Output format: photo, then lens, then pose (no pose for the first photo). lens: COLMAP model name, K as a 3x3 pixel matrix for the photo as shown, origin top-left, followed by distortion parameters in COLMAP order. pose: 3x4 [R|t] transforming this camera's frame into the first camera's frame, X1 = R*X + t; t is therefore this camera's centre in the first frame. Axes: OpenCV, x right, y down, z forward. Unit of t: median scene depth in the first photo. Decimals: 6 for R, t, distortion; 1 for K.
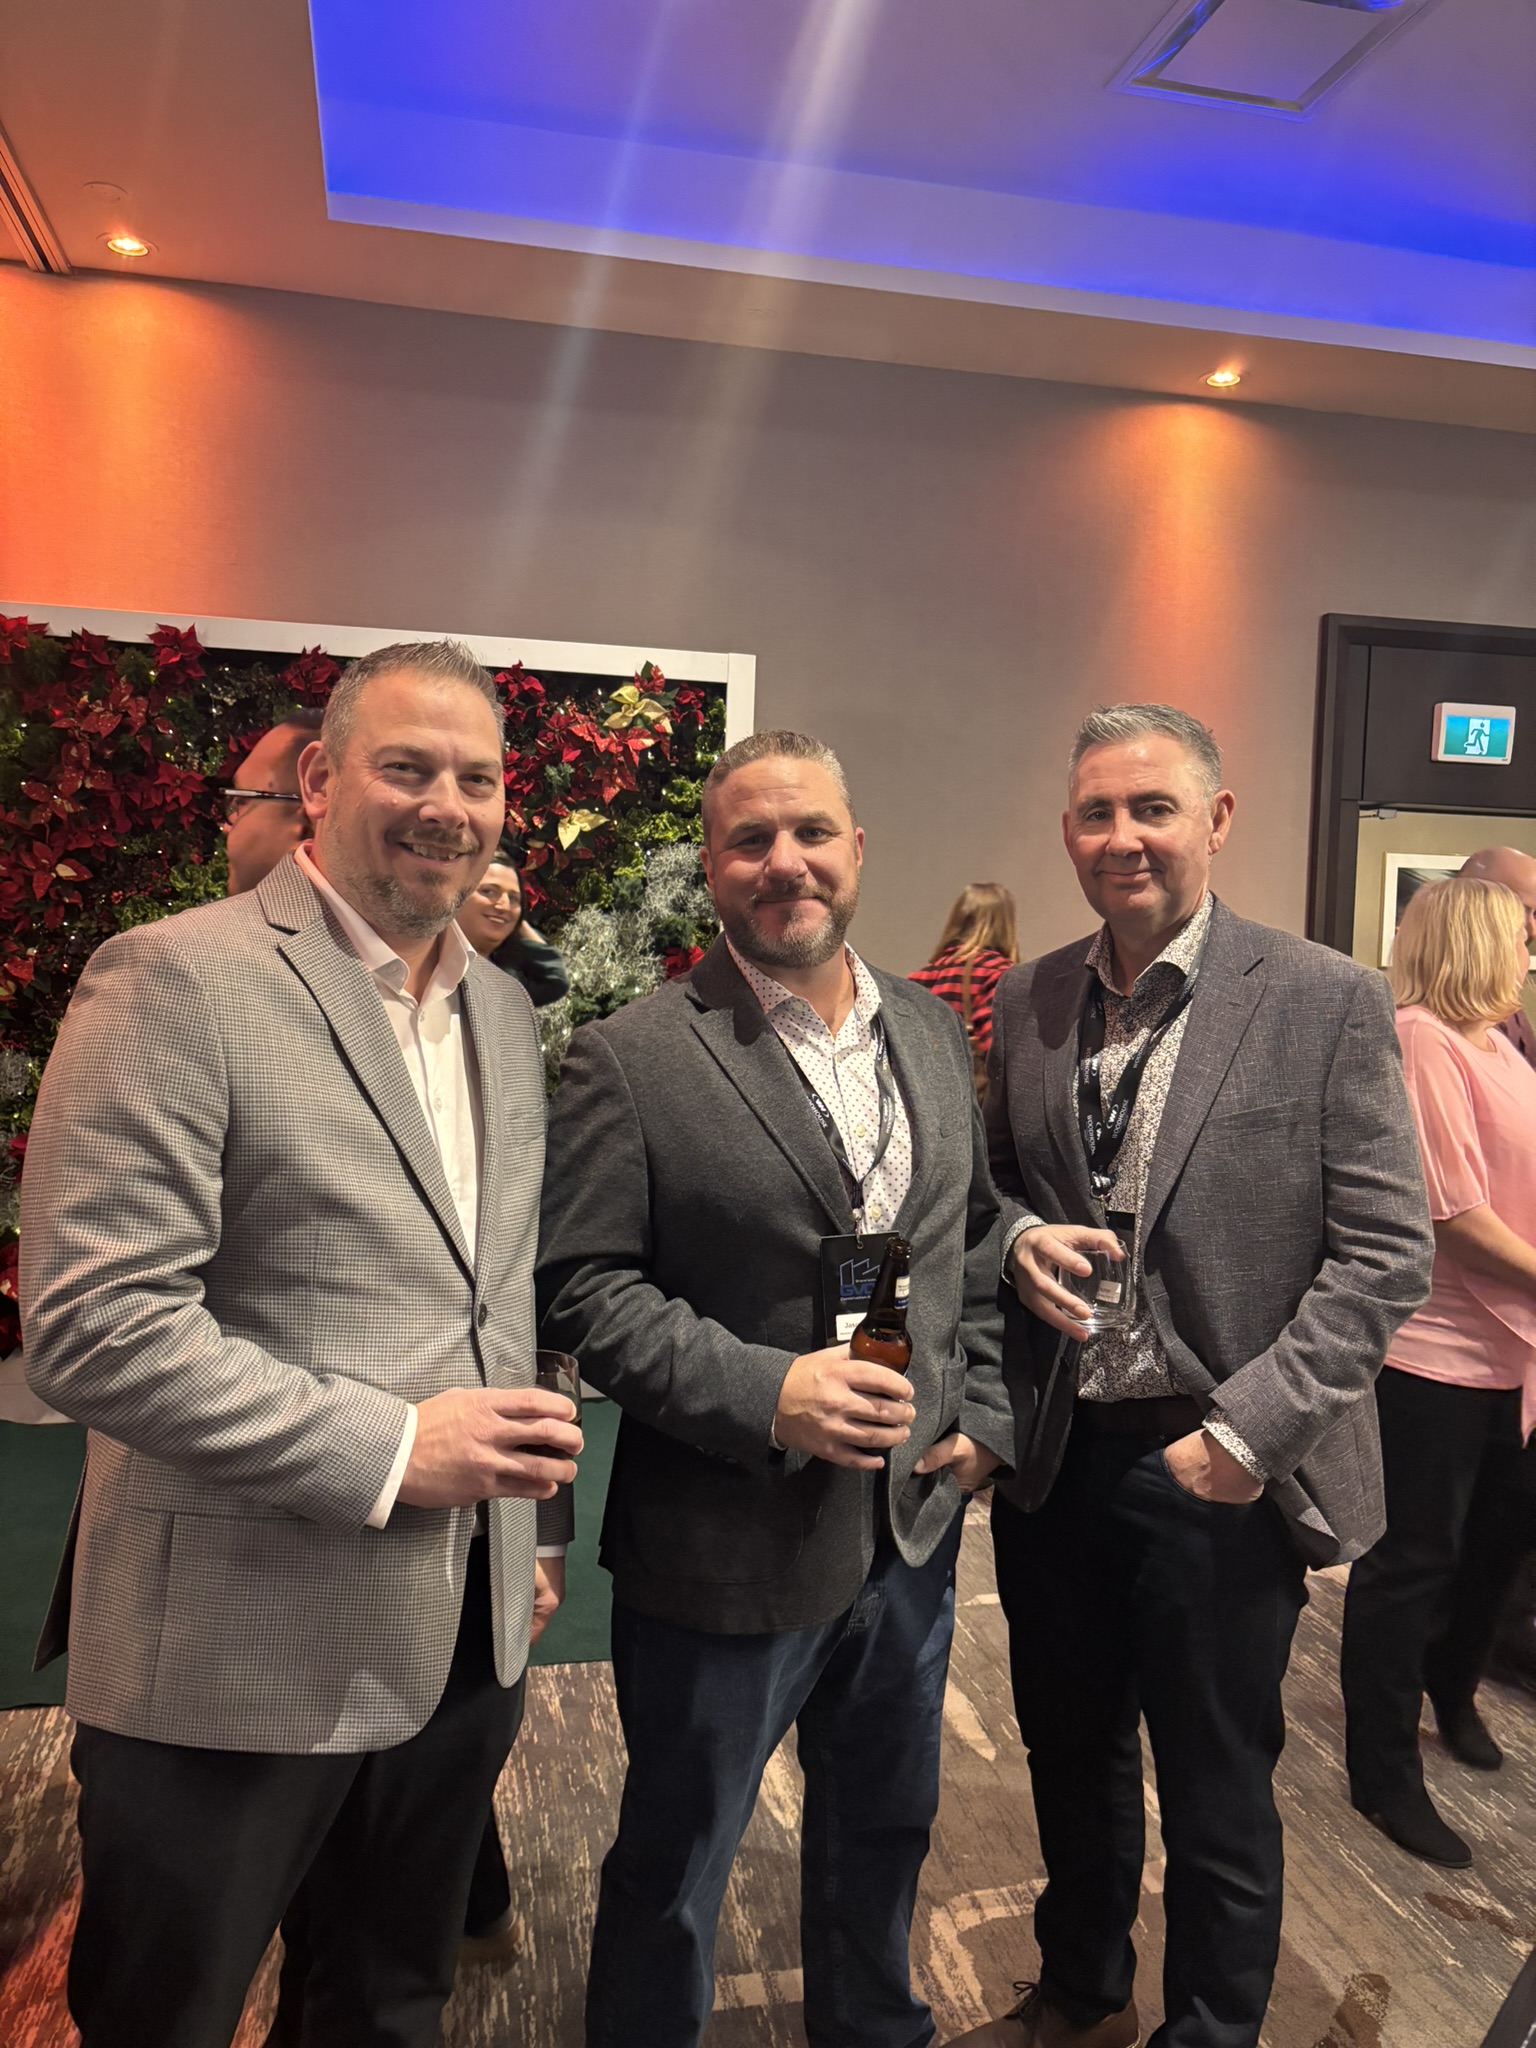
lens RADIAL K [[1540.0, 0, 720.7], [0, 1540.0, 1068.7], [0, 0, 1]] dist [0.043634, -0.011903]
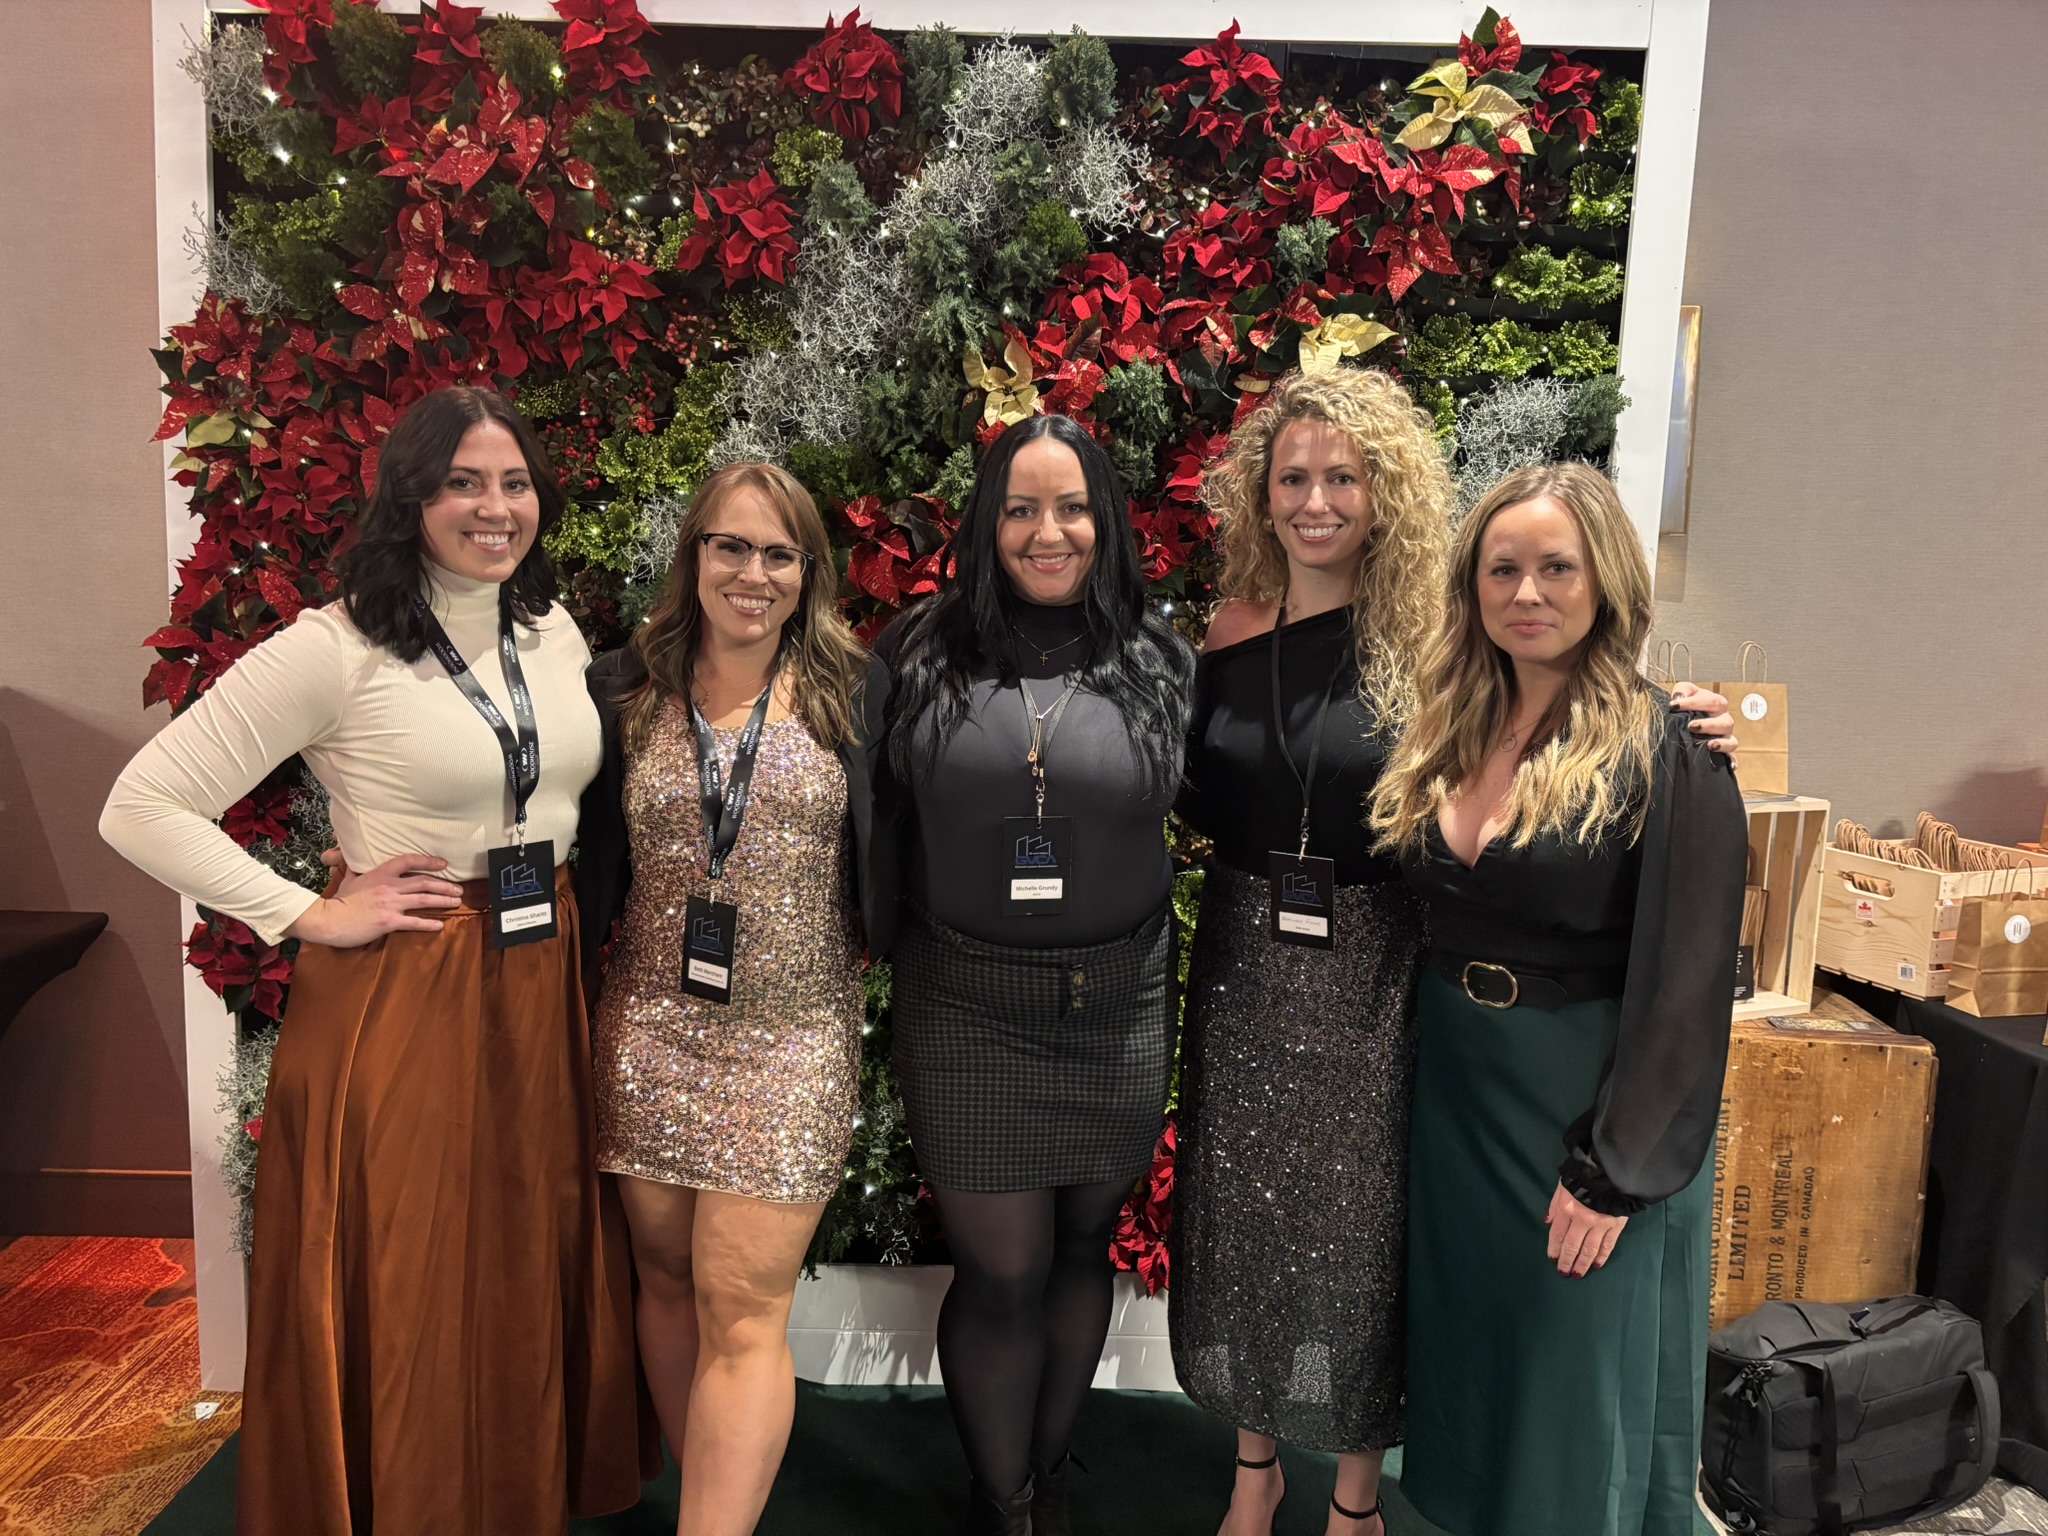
lens RADIAL K [[1540.0, 0, 1016.5], [0, 1540.0, 766.4], [0, 0, 1]] dist [0.043634, -0.011903]
pose [[0.978073, 0.024524, -0.206816, -0.089134], [-0.016578, 0.999059, 0.040069, -0.037021], [0.207604, -0.035762, 0.977559, 0.479441]]
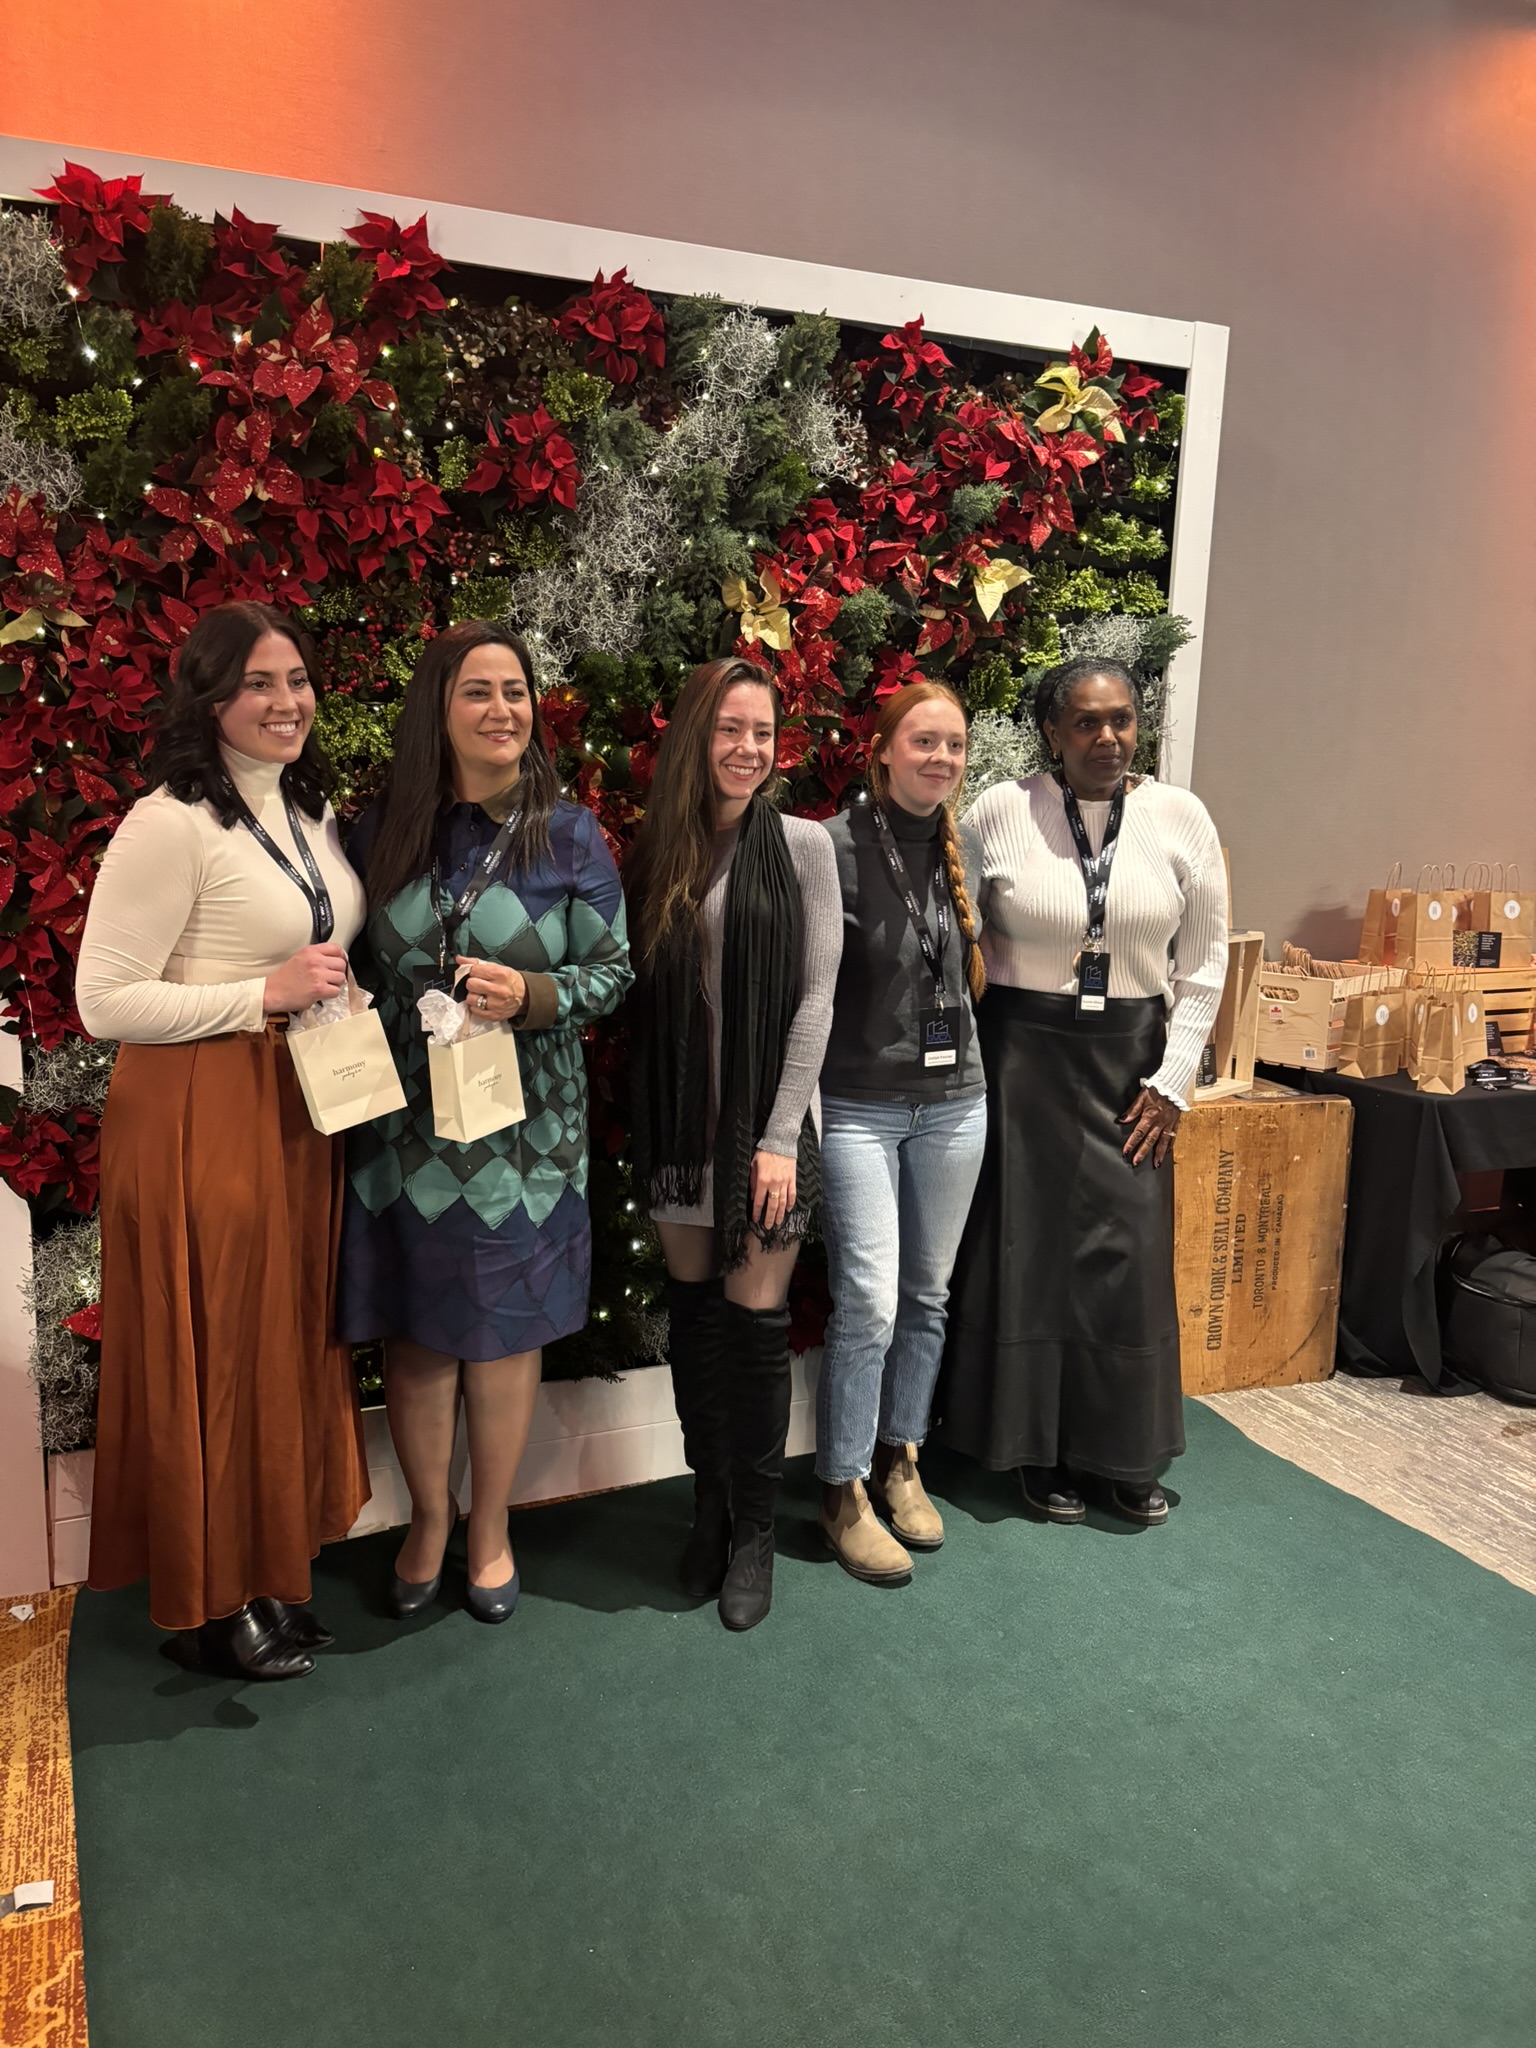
lens RADIAL K [[1540.0, 0, 768.4], [0, 1540.0, 1038.1], [0, 0, 1]] dist [0.043634, -0.011903]
pose [[0.982394, -0.042286, 0.181972, -0.323370], [0.027548, 0.996188, 0.082771, -0.023768], [-0.184778, -0.076300, 0.979814, 0.371474]]
